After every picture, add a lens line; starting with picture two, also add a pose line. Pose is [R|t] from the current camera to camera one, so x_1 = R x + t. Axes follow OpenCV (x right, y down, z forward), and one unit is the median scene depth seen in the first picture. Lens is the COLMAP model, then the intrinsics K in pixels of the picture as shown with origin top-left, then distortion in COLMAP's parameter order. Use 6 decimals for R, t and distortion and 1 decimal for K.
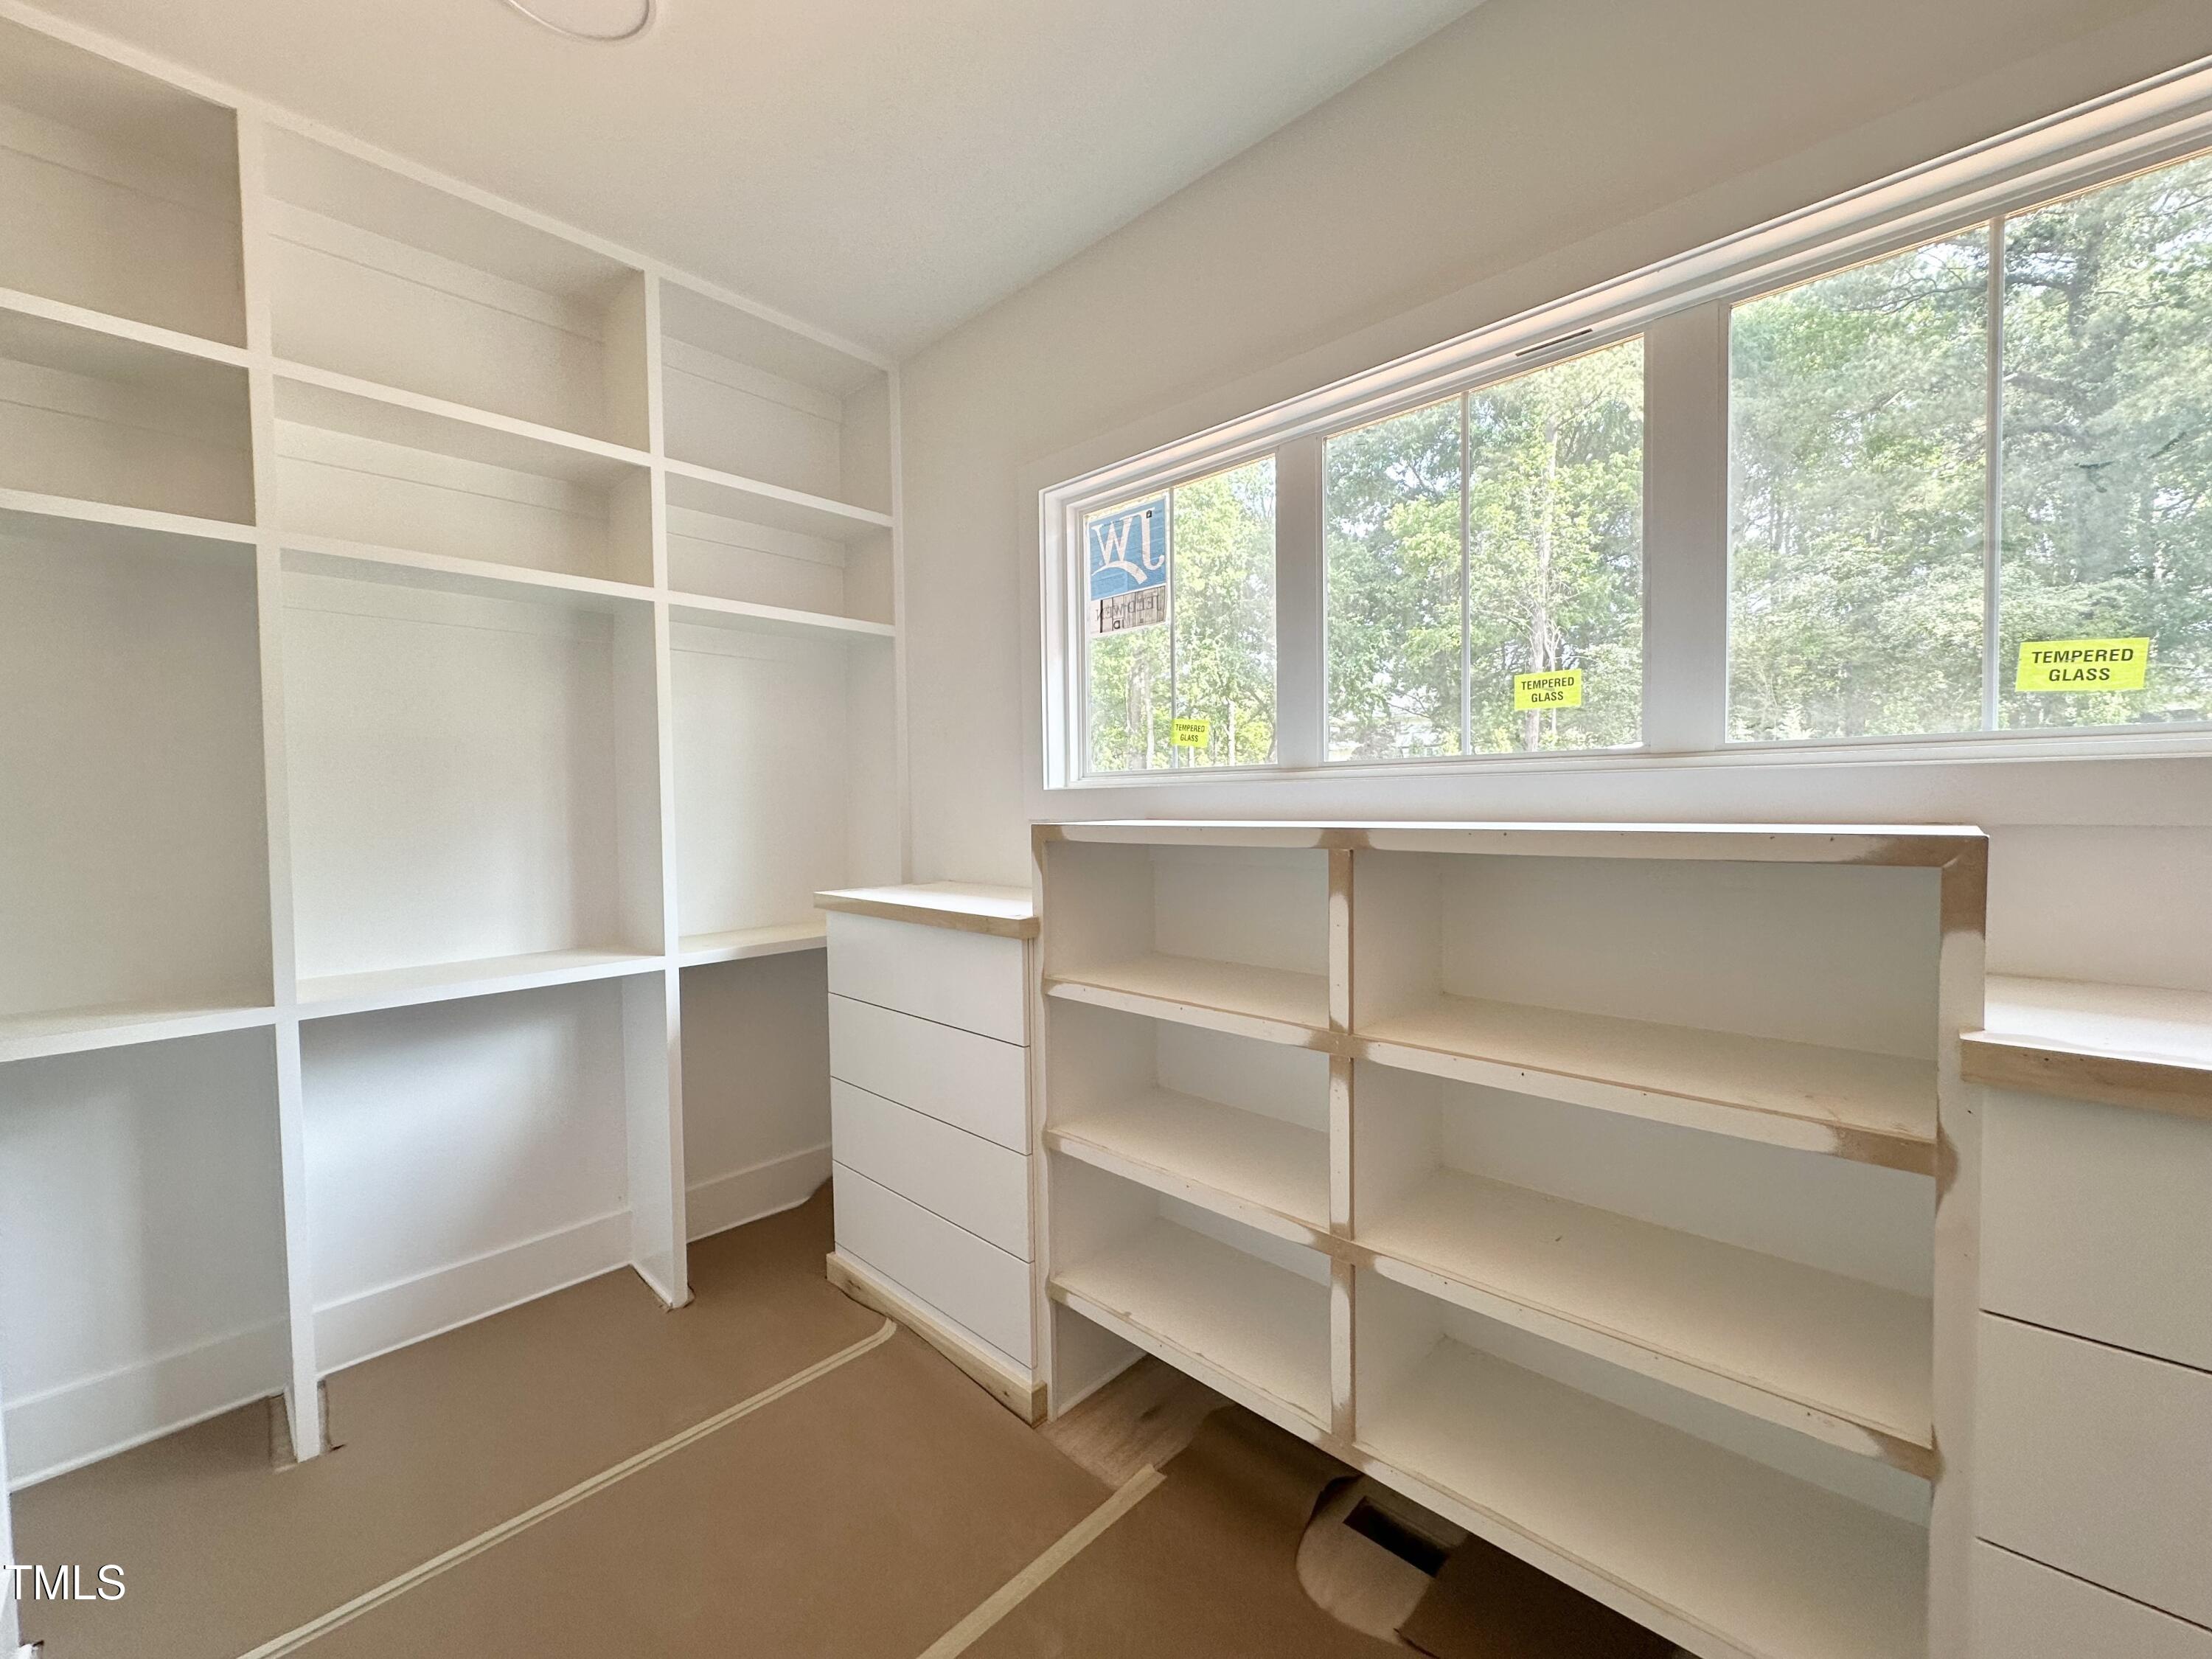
lens RADIAL K [[885.4, 0, 1103.1], [0, 885.4, 828.5], [0, 0, 1]] dist [-0.002768, 0.000085]
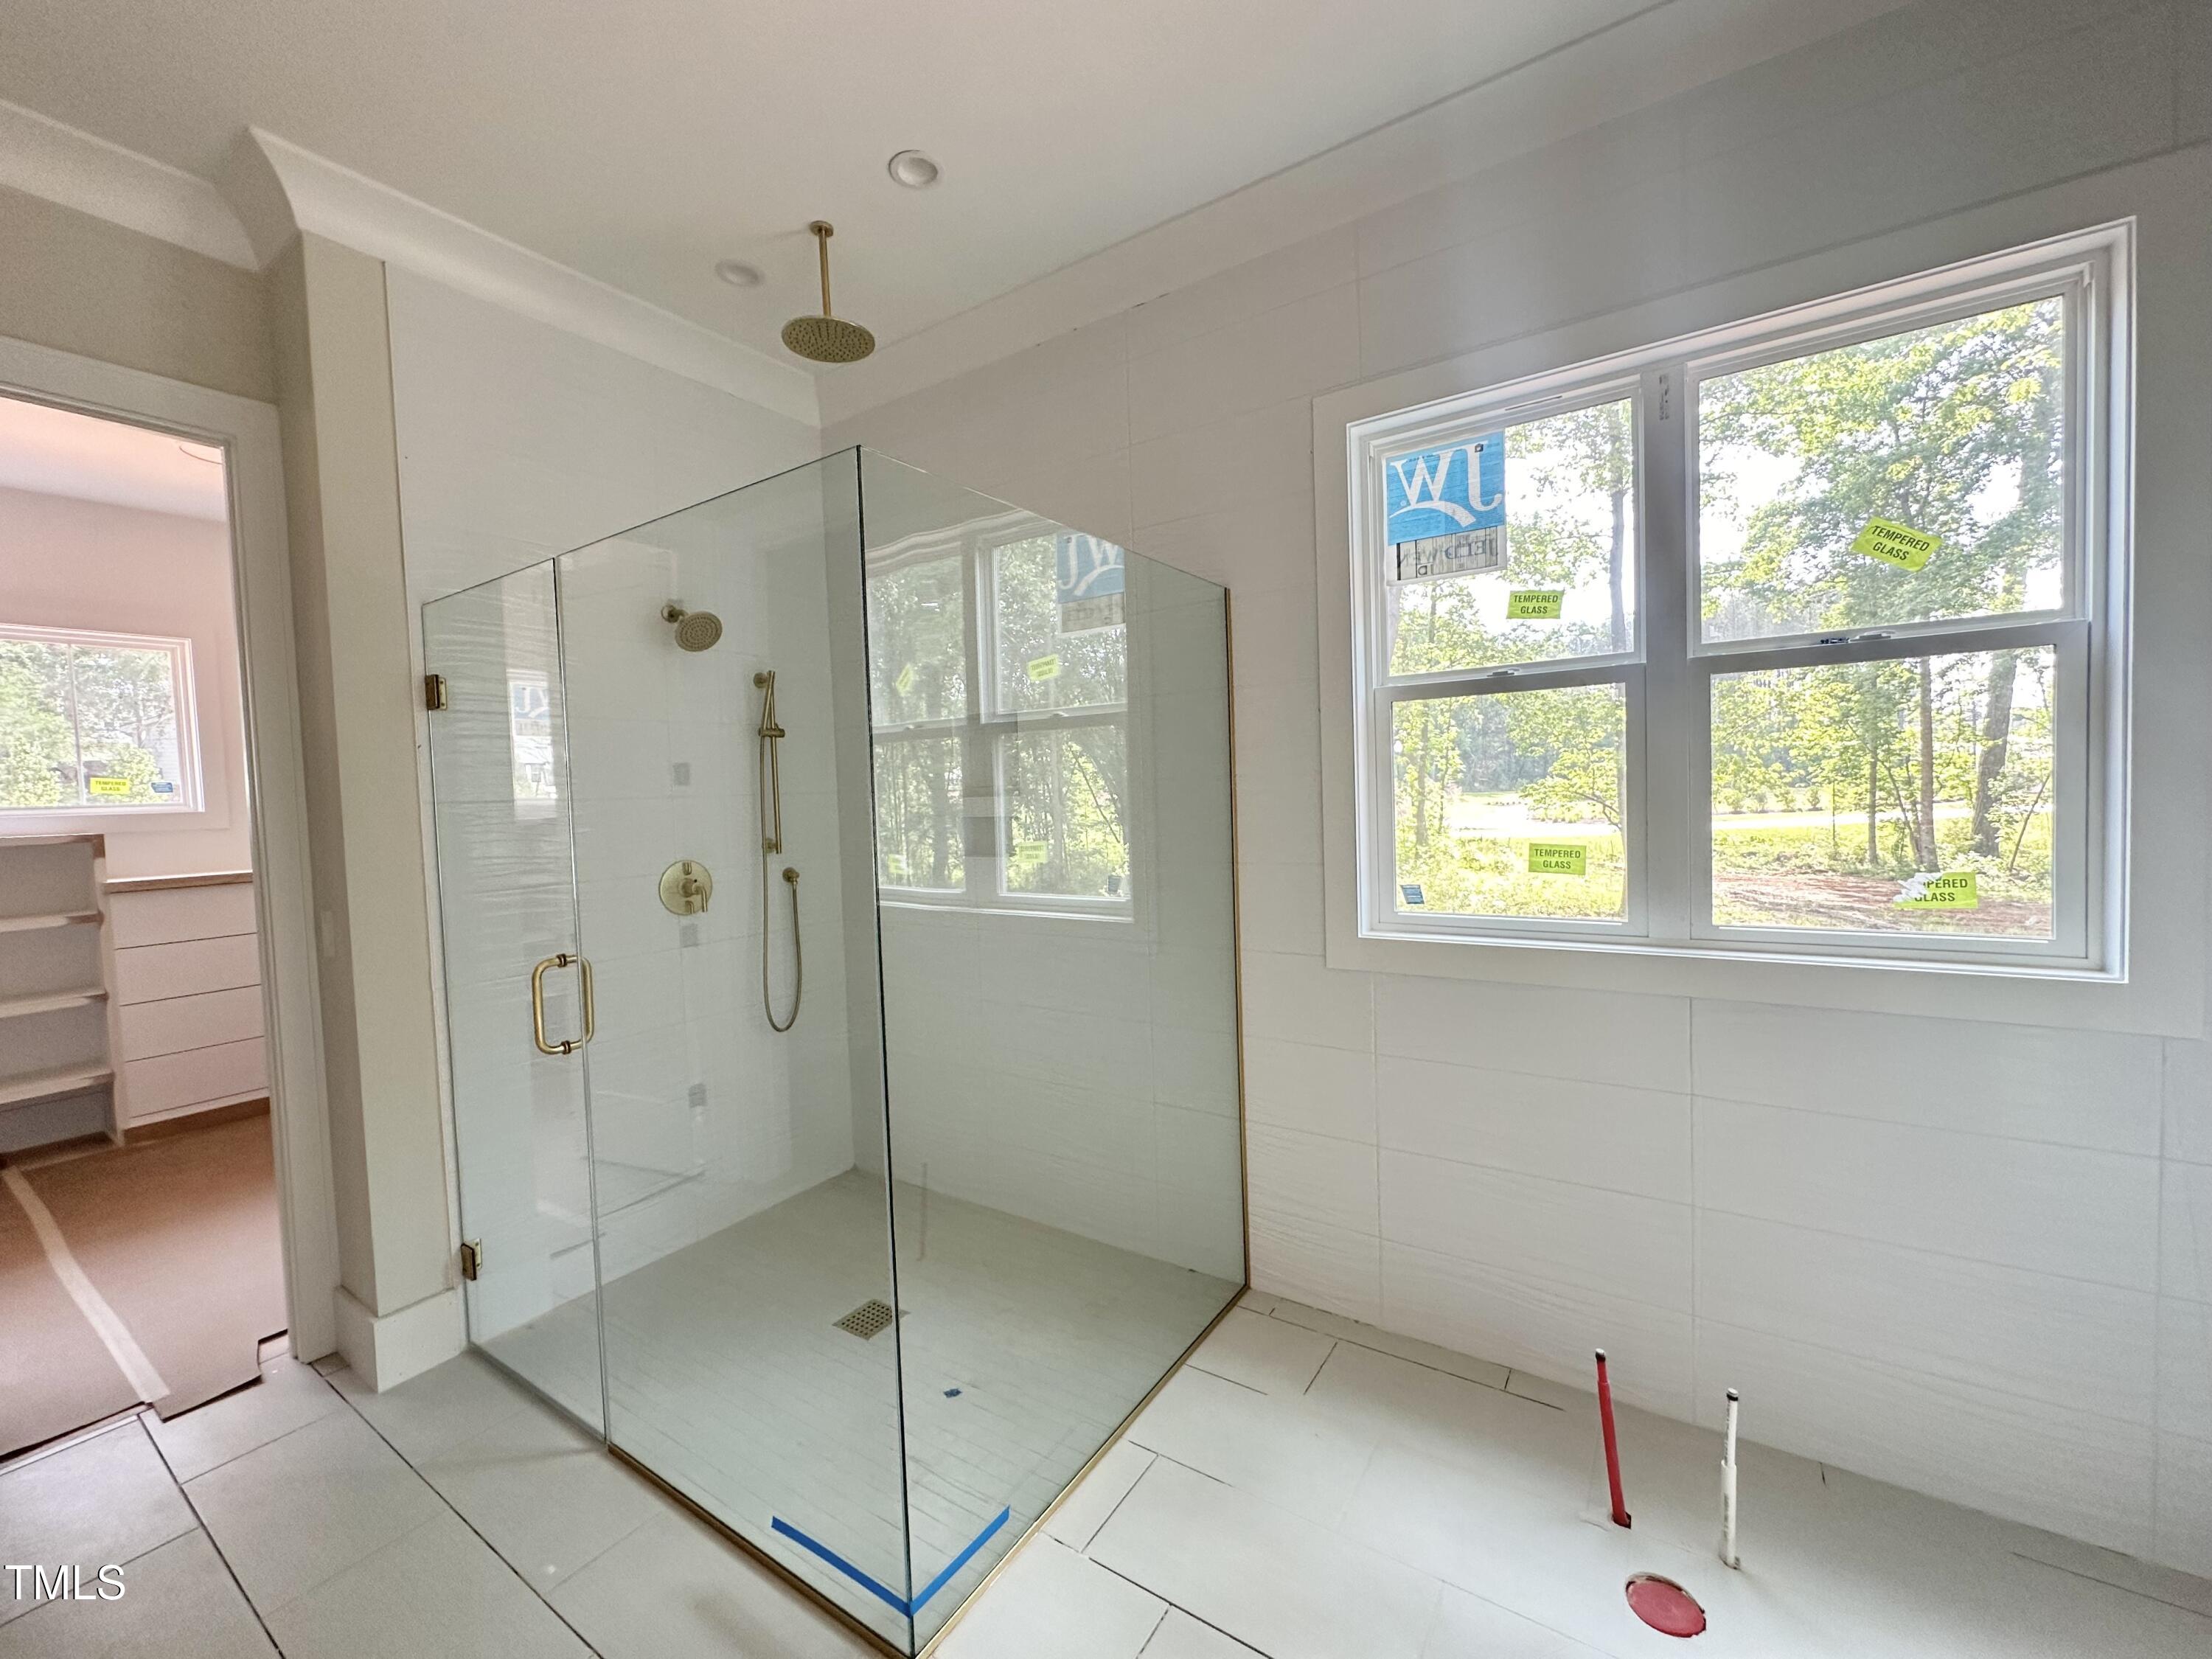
lens RADIAL K [[885.4, 0, 1103.1], [0, 885.4, 828.5], [0, 0, 1]] dist [-0.002768, 0.000085]
pose [[-0.168521, -0.023076, 0.985428, -2.281345], [0.068190, 0.997058, 0.035010, 0.094155], [-0.983337, 0.073096, -0.166452, -1.720230]]
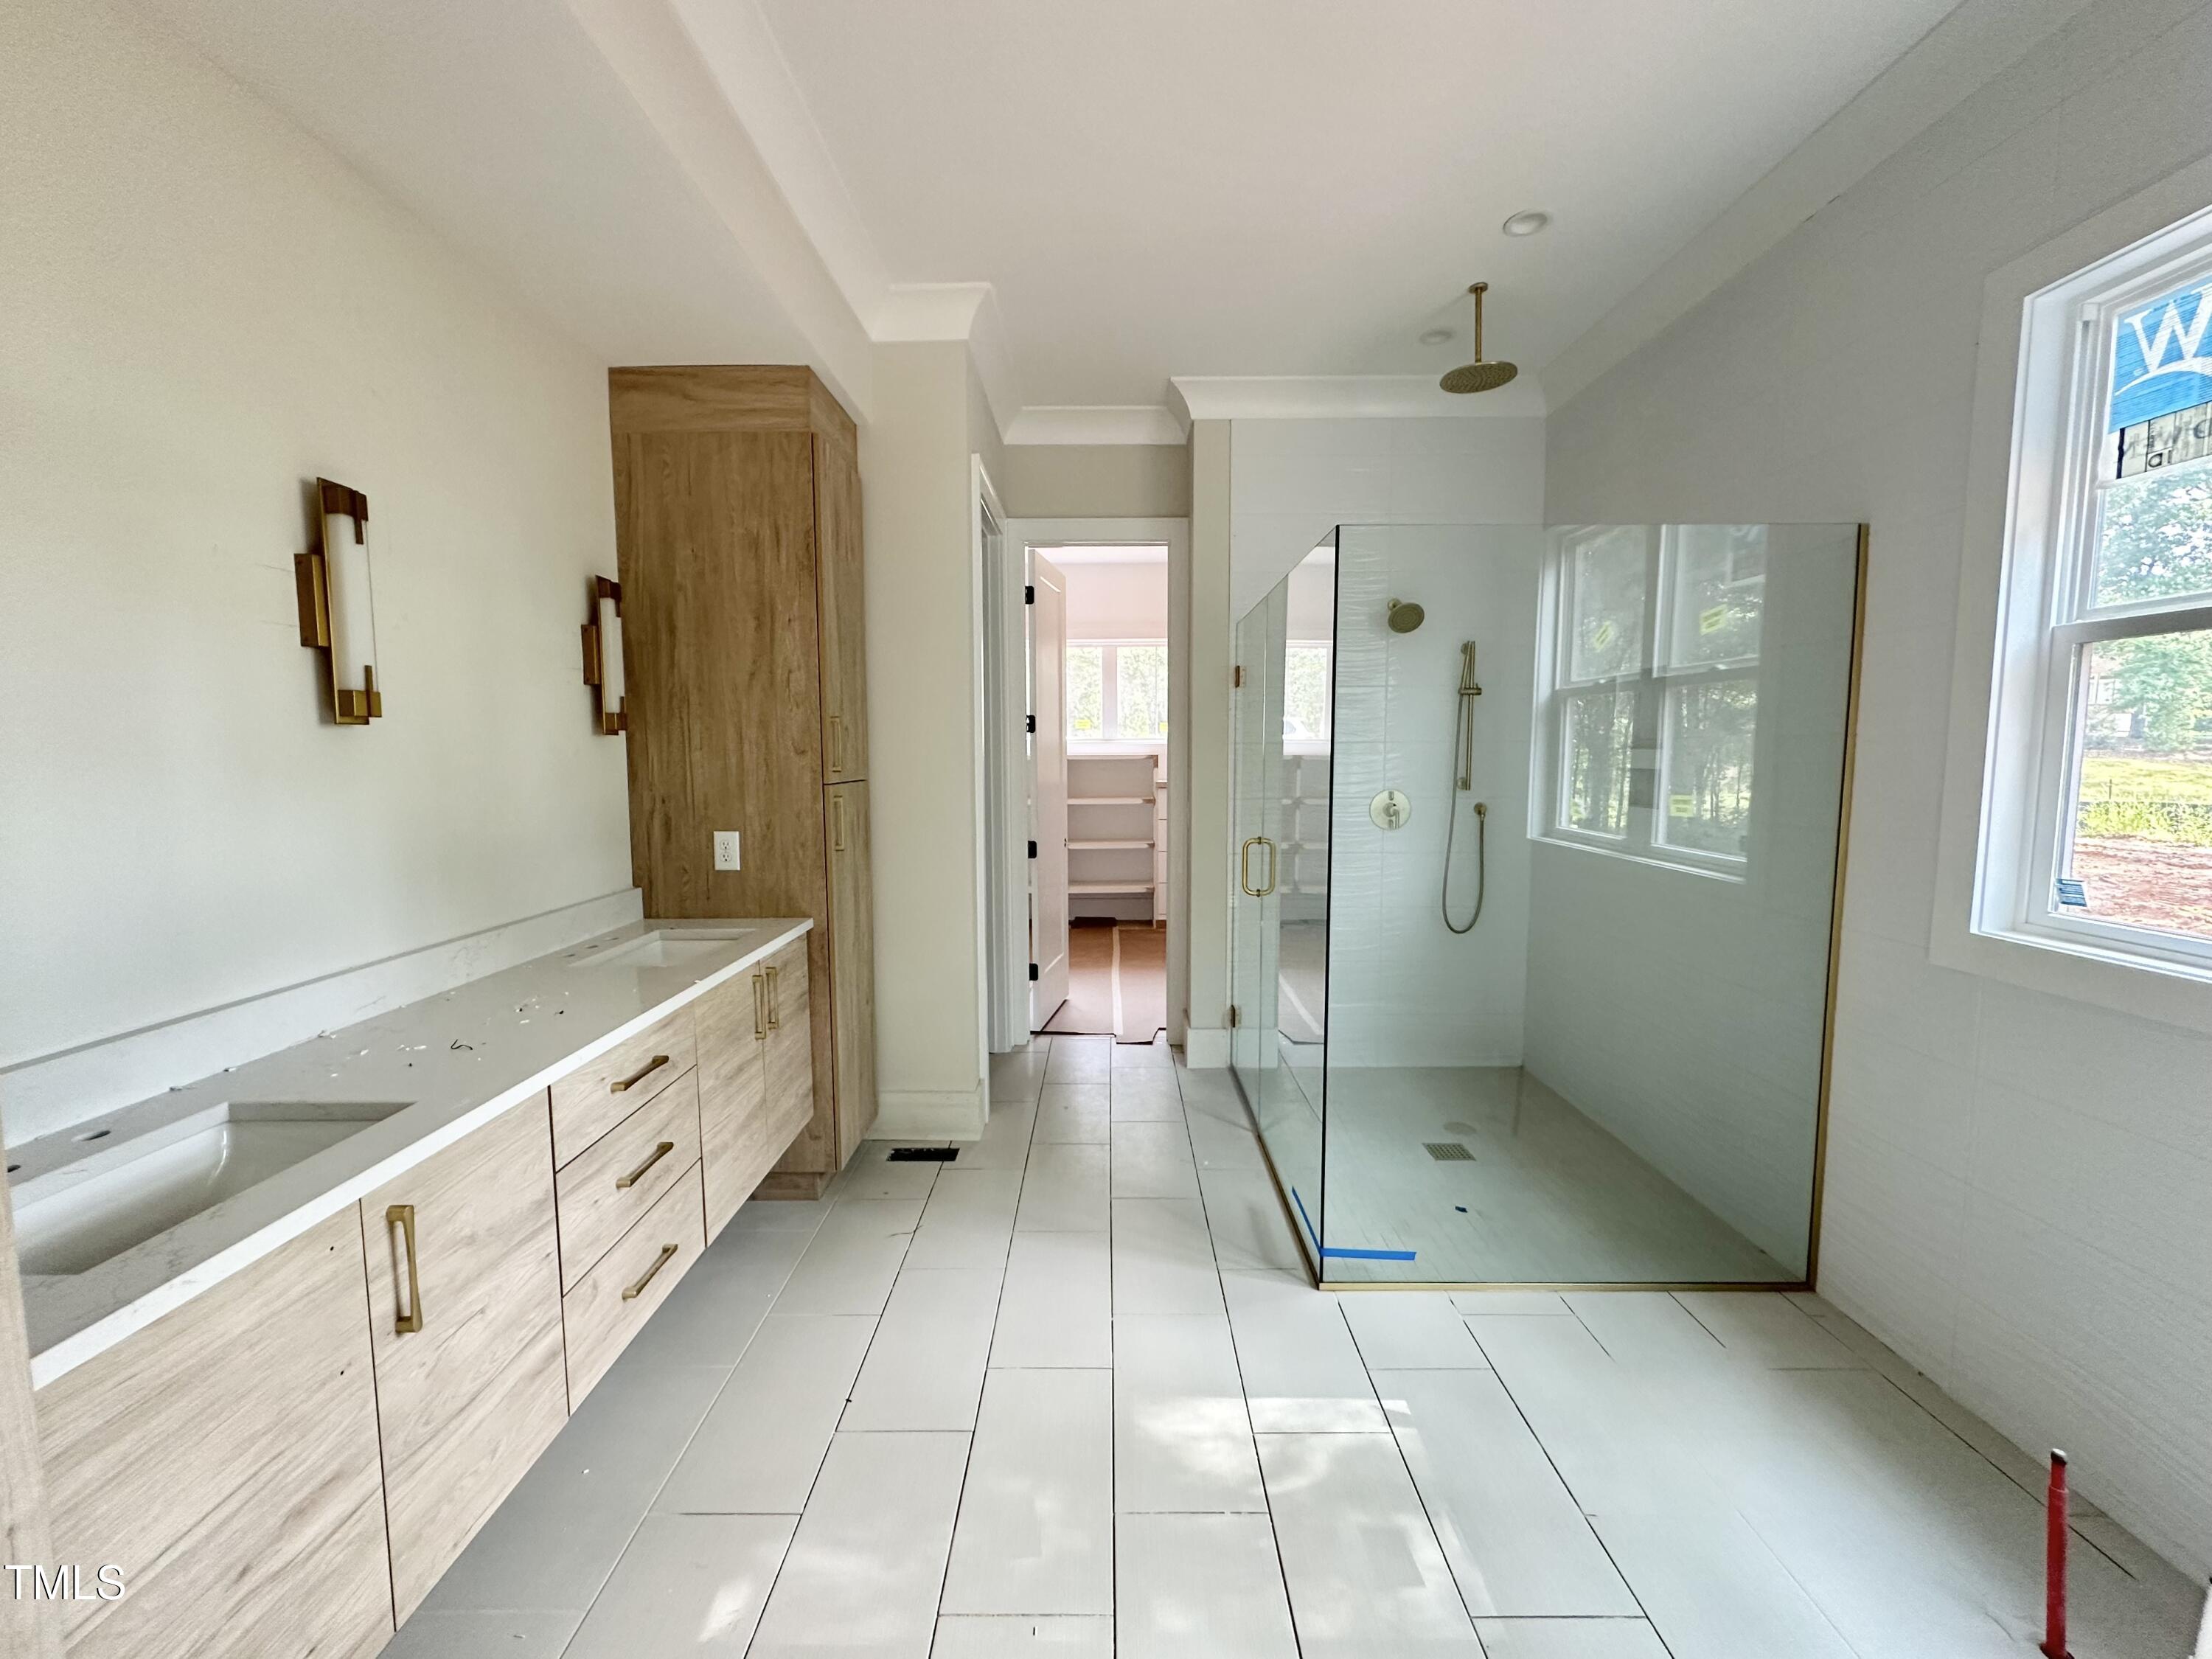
lens RADIAL K [[885.4, 0, 1103.1], [0, 885.4, 828.5], [0, 0, 1]] dist [-0.002768, 0.000085]
pose [[0.730255, -0.051246, 0.681249, -2.603631], [0.017126, 0.998242, 0.056733, 0.119881], [-0.682959, -0.029762, 0.729850, -2.422591]]
